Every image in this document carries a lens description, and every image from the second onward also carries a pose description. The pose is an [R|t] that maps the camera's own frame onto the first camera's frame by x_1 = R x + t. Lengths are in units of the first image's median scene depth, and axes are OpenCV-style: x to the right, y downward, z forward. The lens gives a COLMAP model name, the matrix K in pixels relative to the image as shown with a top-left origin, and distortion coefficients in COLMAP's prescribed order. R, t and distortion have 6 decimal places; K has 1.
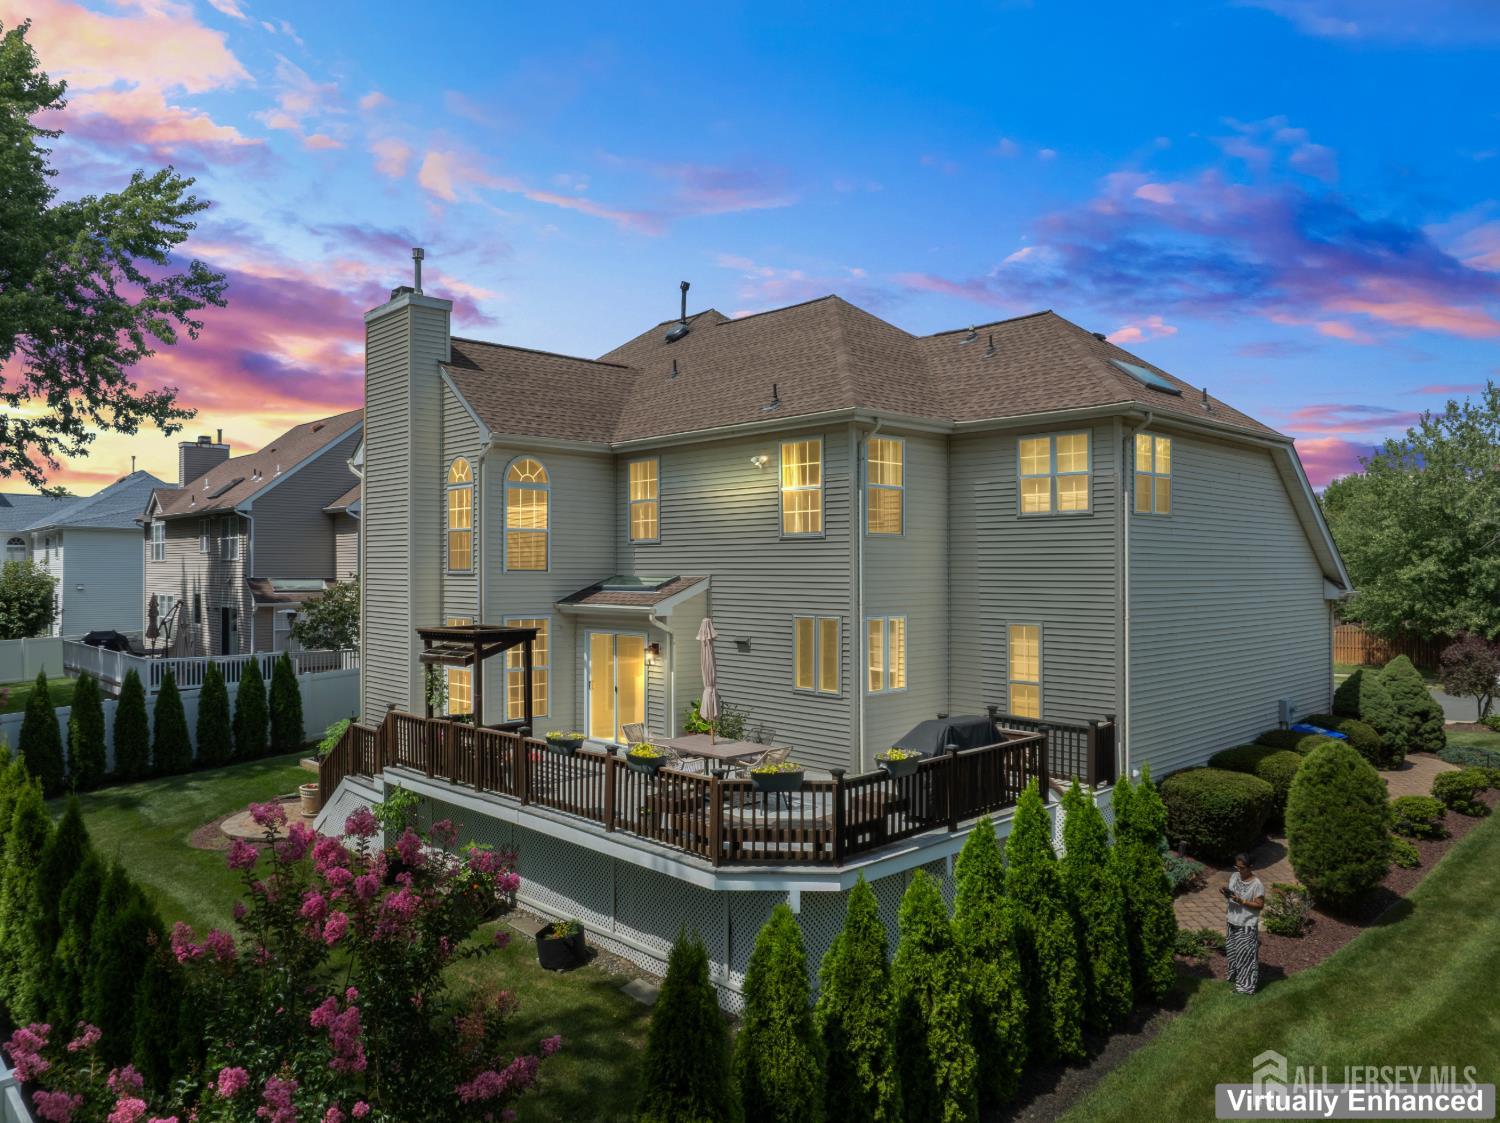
lens RADIAL K [[1060.9, 0, 750.8], [0, 1060.9, 544.9], [0, 0, 1]] dist [-0.023386, -0.033010]
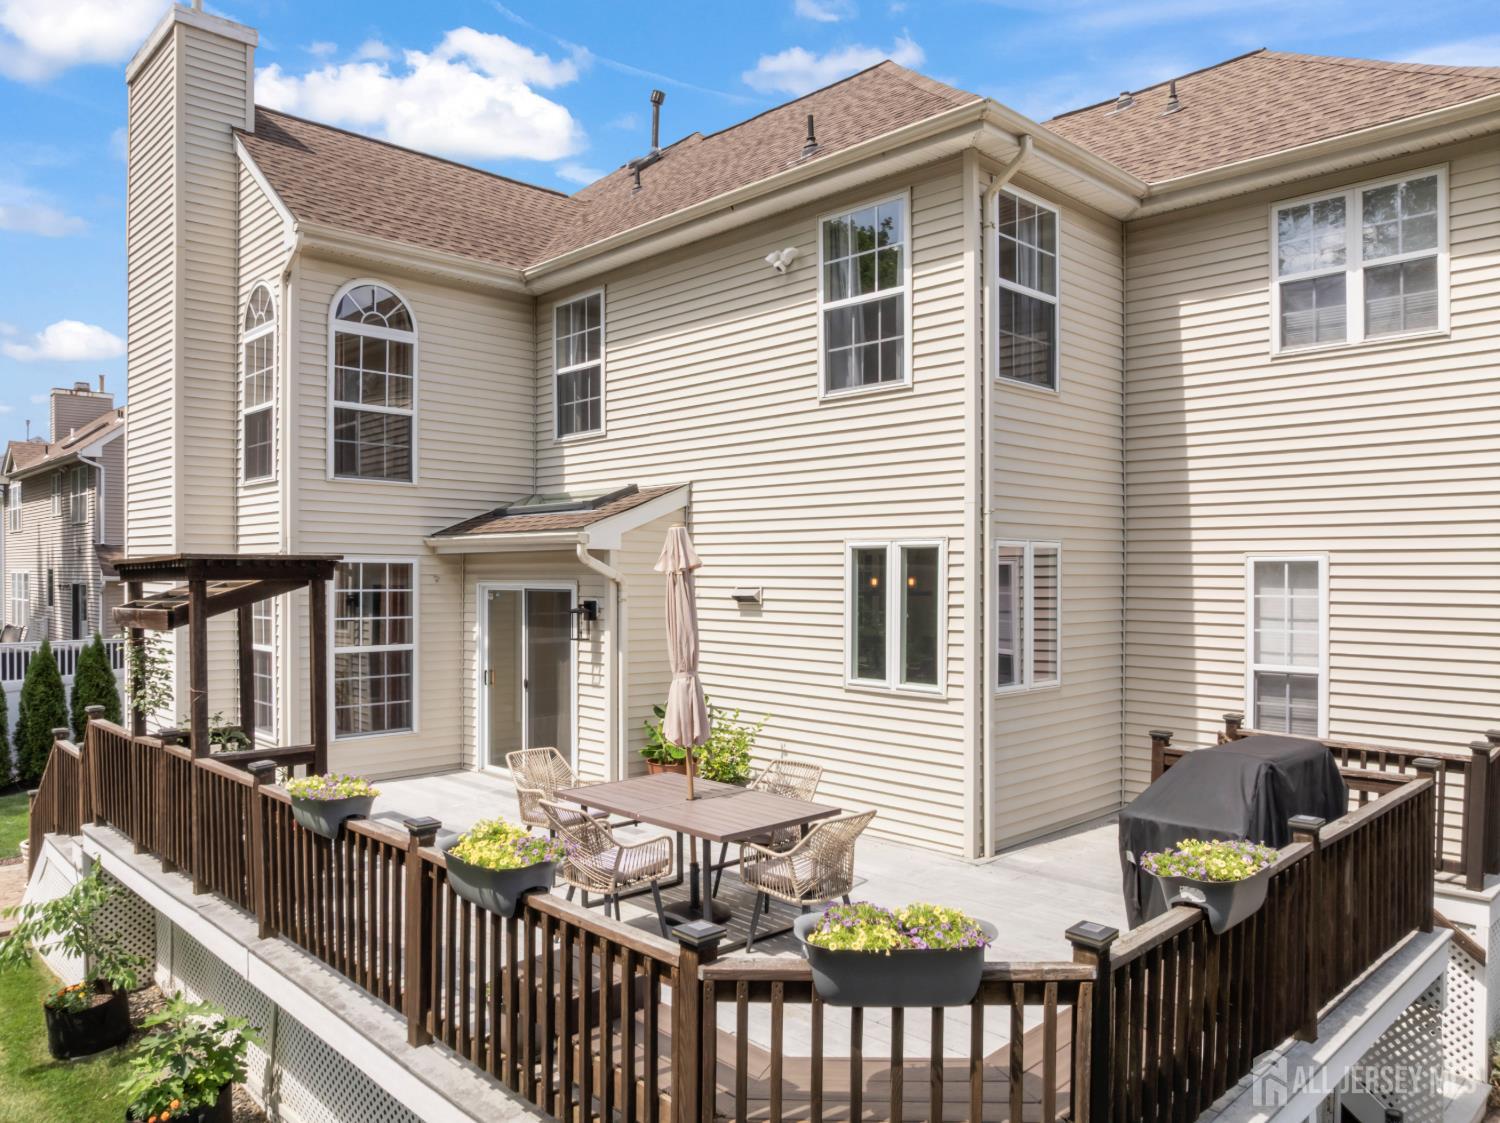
lens RADIAL K [[1087.0, 0, 750.0], [0, 1087.0, 561.5], [0, 0, 1]] dist [-0.037174, -0.003246]
pose [[0.999947, 0.003200, 0.009737, -0.012536], [-0.003340, 0.999891, 0.014391, 0.065806], [-0.009690, -0.014423, 0.999849, 0.444258]]
